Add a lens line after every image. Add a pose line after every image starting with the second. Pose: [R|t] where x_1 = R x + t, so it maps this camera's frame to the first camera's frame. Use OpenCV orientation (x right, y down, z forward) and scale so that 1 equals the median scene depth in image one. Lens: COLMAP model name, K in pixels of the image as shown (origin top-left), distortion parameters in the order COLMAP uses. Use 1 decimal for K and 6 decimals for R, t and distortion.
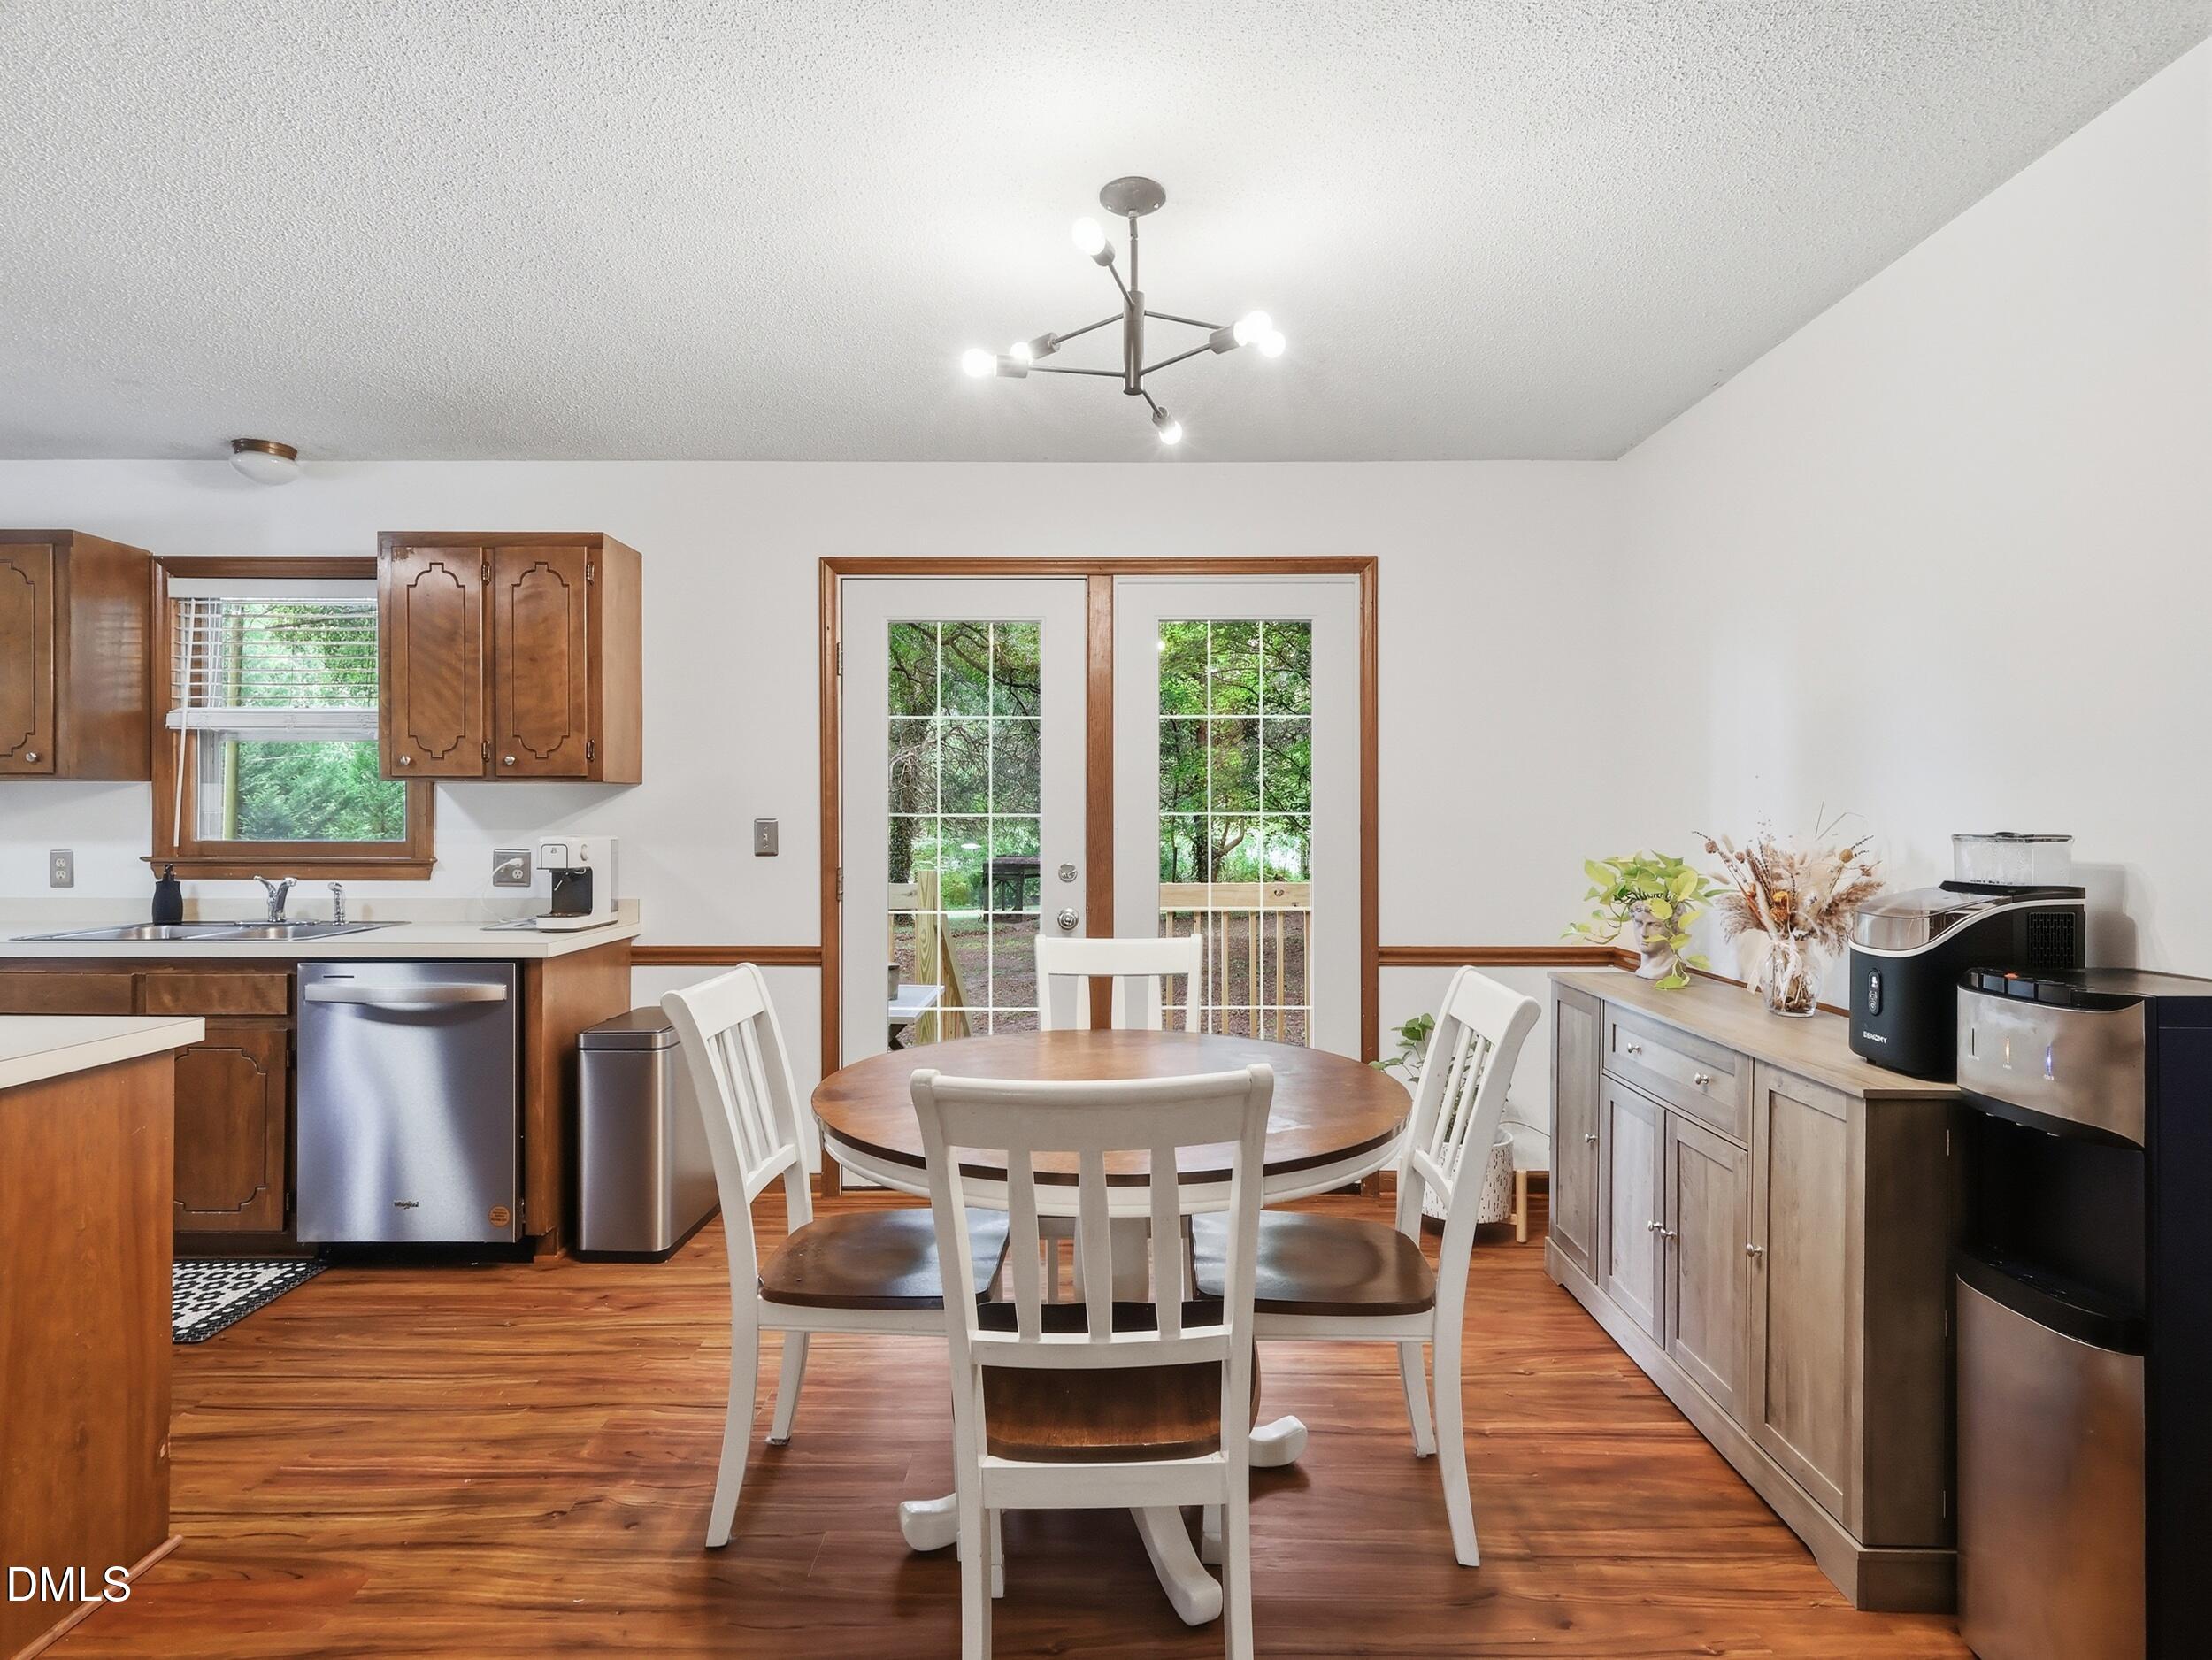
lens RADIAL K [[1163.9, 0, 1106.0], [0, 1163.9, 818.6], [0, 0, 1]] dist [-0.001689, 0.002716]
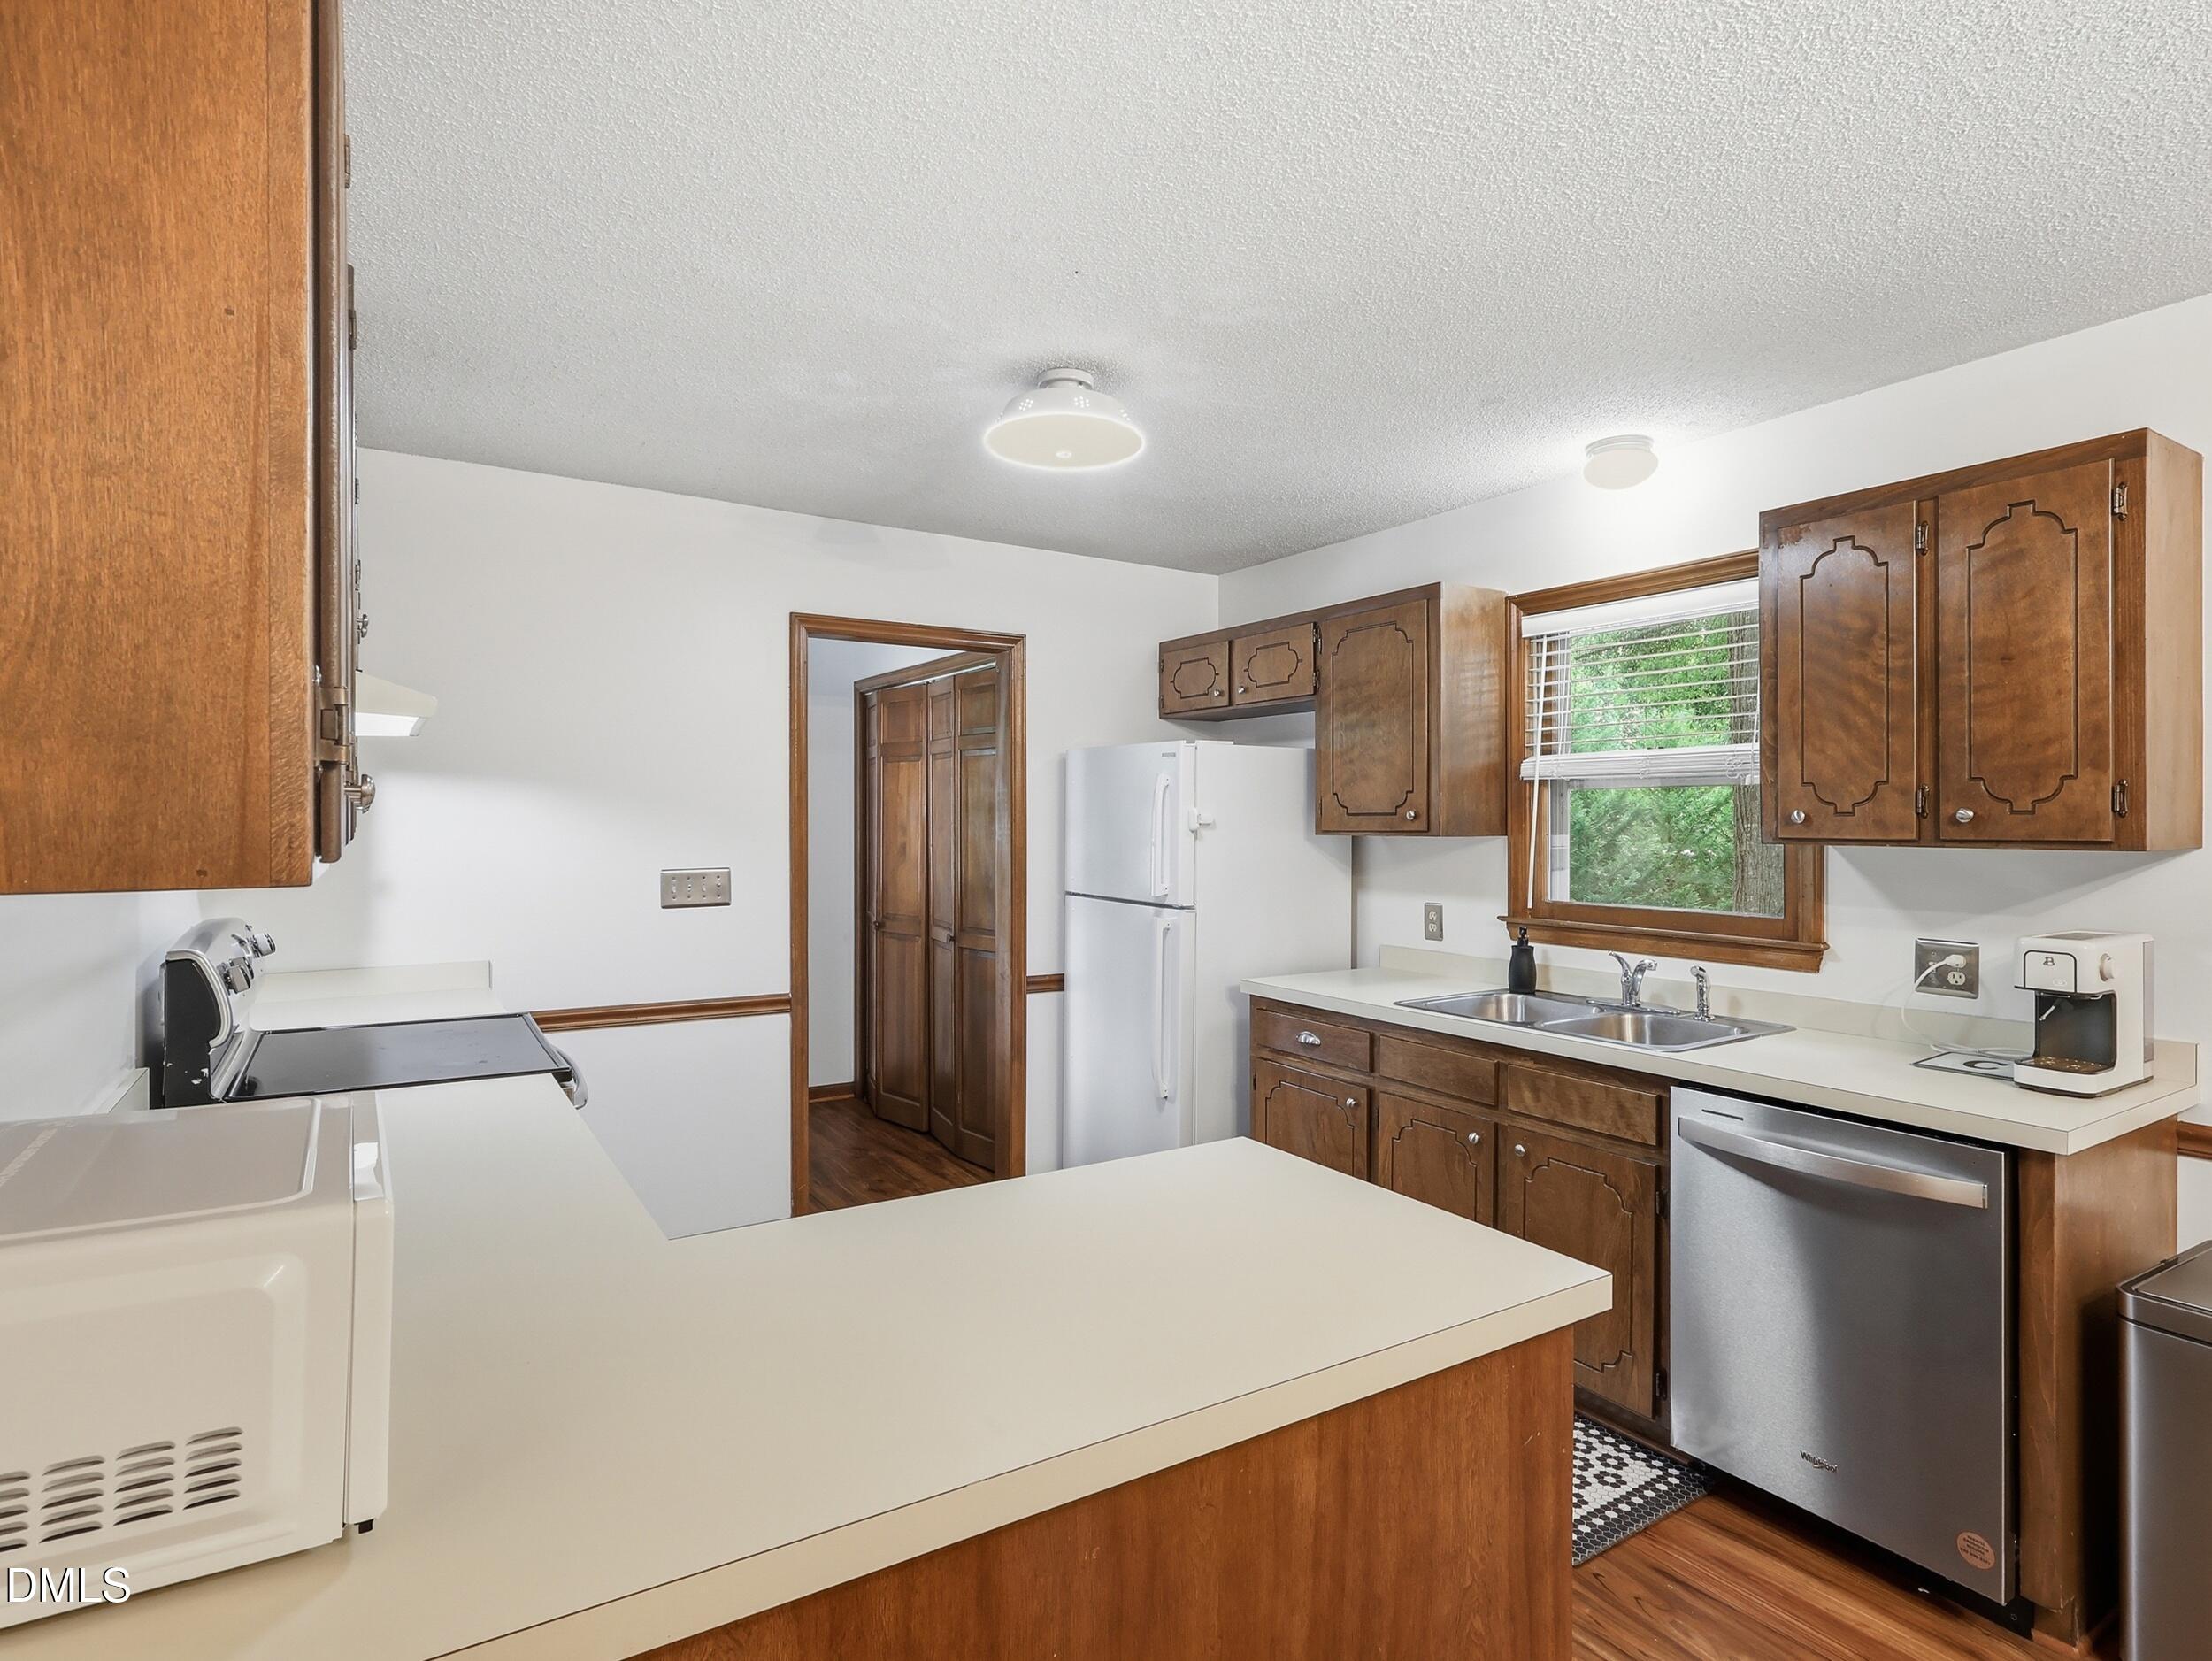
lens RADIAL K [[1163.9, 0, 1106.0], [0, 1163.9, 819.1], [0, 0, 1]] dist [-0.001689, 0.002716]
pose [[0.538692, -0.002761, -0.842498, -0.219576], [-0.000943, 0.999992, -0.003881, -0.045137], [0.842502, 0.002885, 0.538685, 0.238907]]
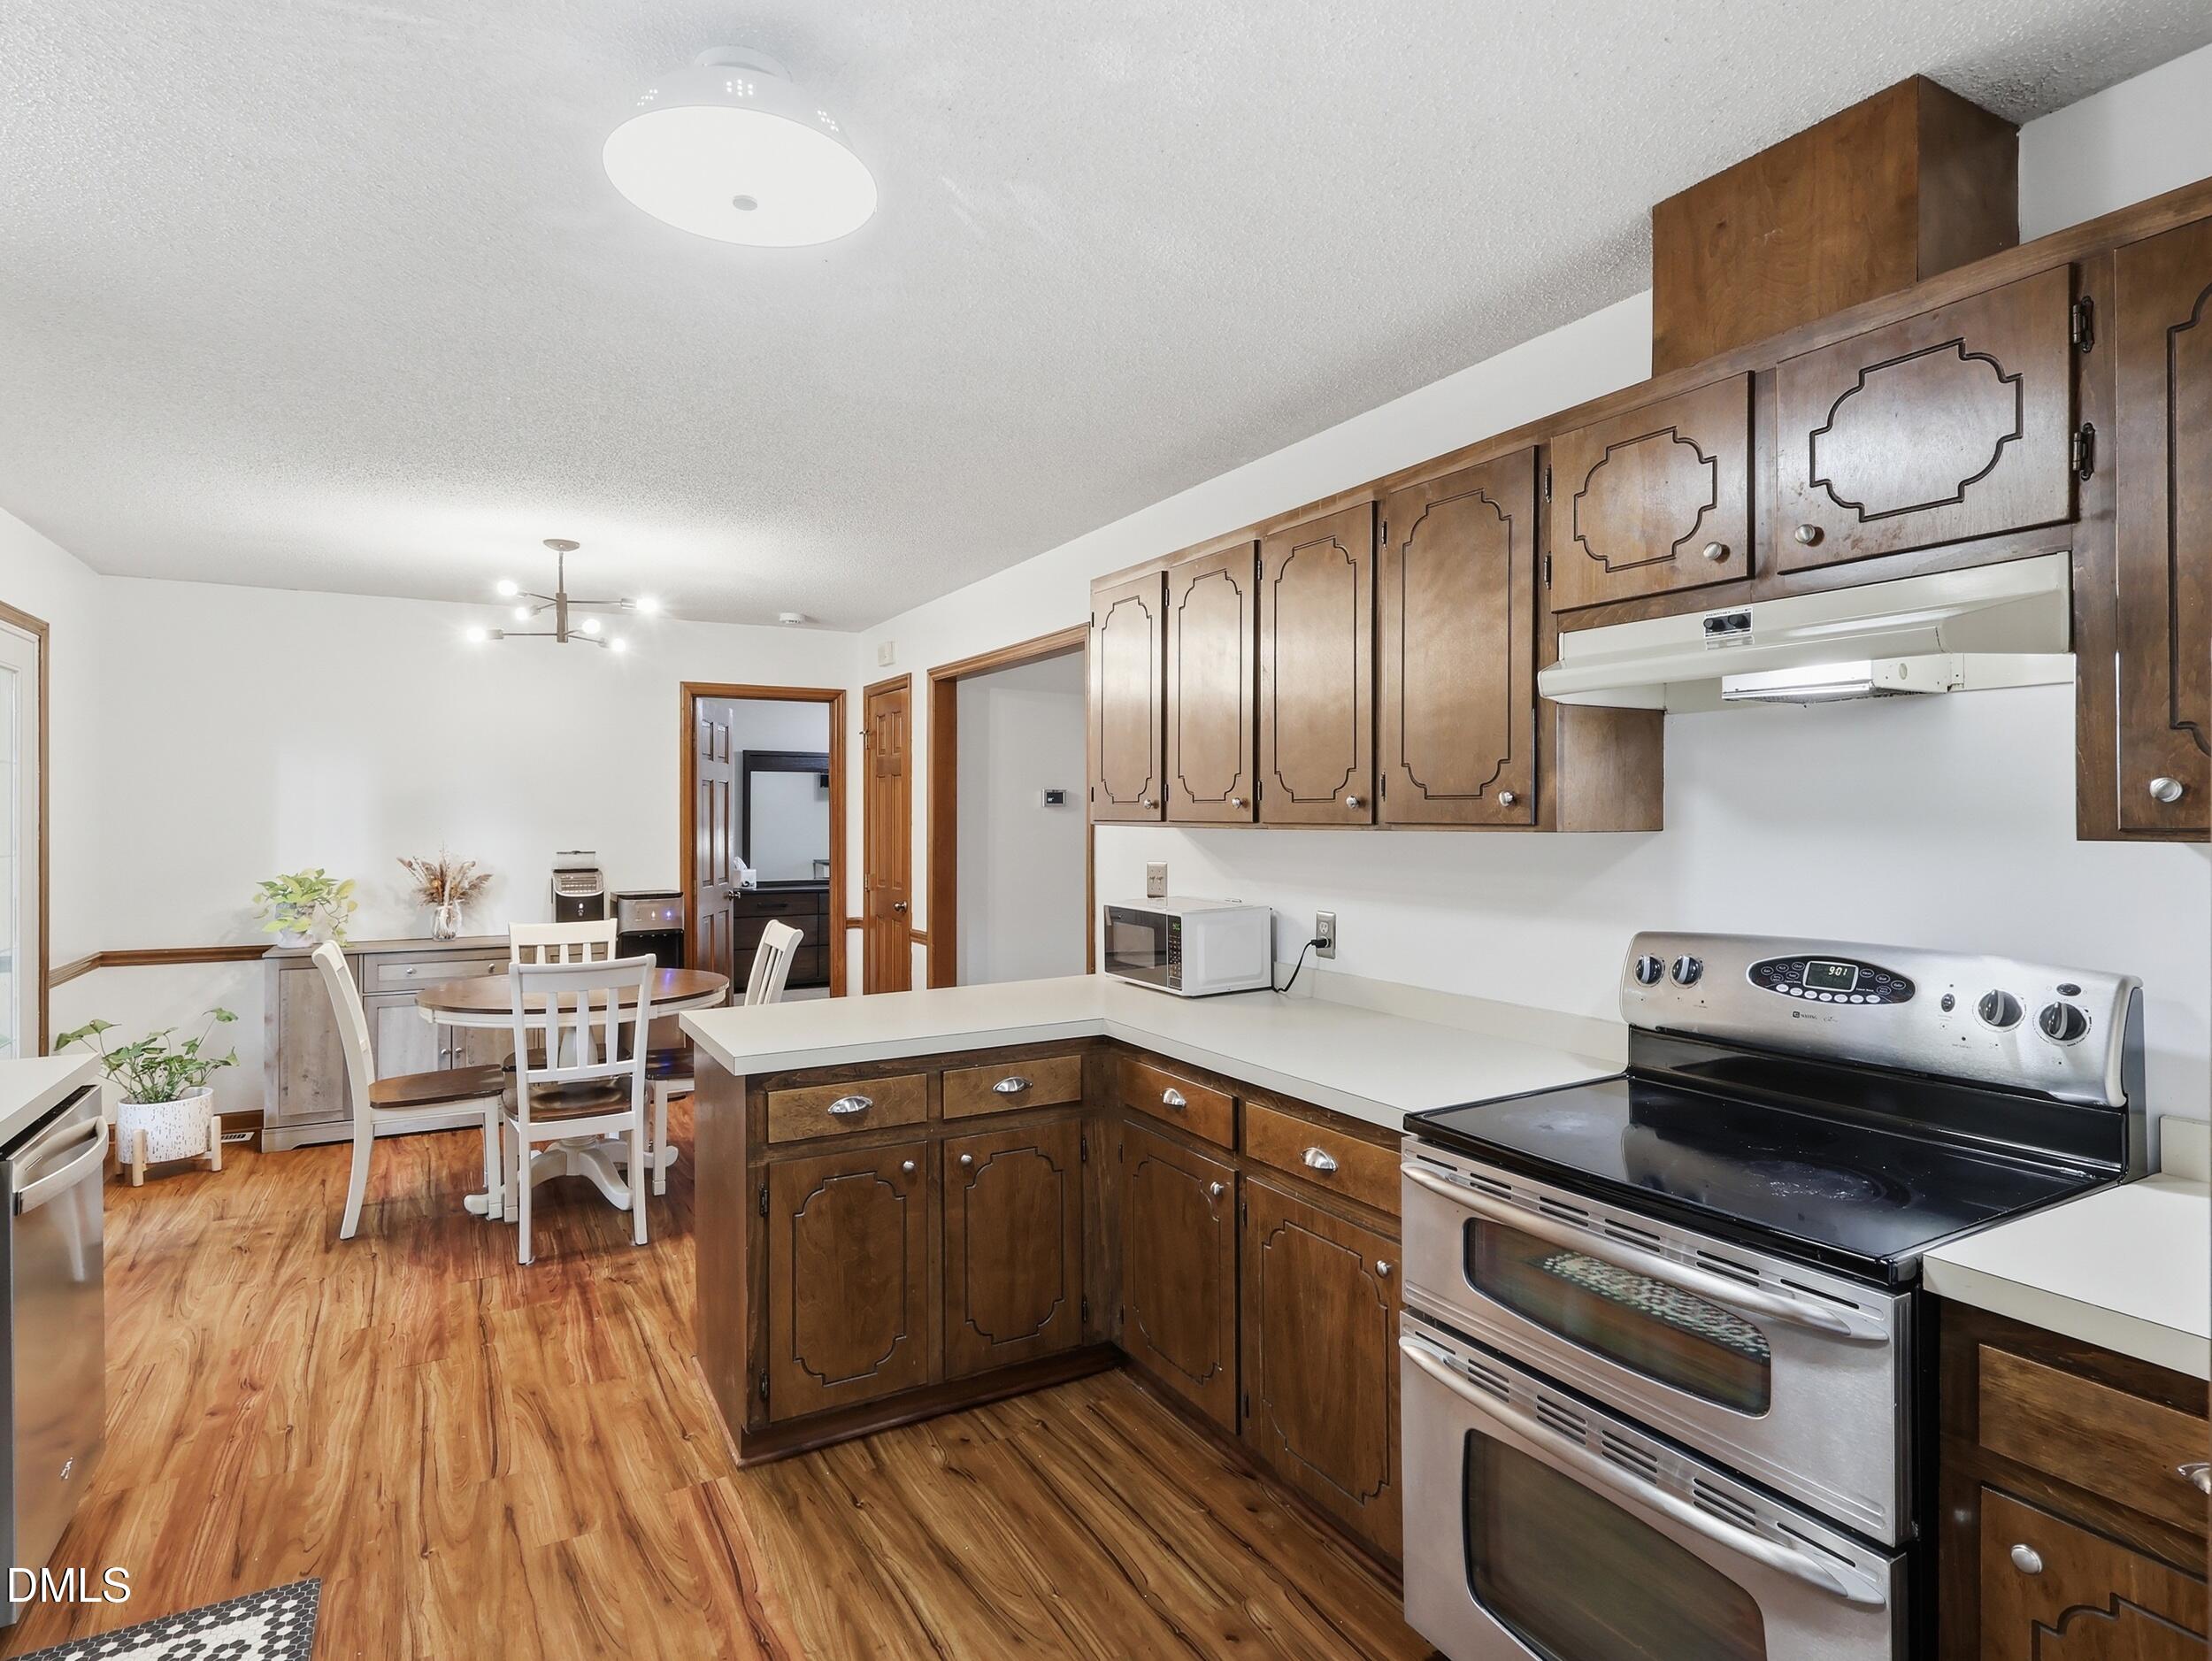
lens RADIAL K [[1163.9, 0, 1106.0], [0, 1163.9, 819.1], [0, 0, 1]] dist [-0.001689, 0.002716]
pose [[-0.497773, -0.005028, 0.867293, -1.342308], [0.000308, 0.999982, 0.005974, -0.046640], [-0.867307, 0.003241, -0.497763, 0.731023]]
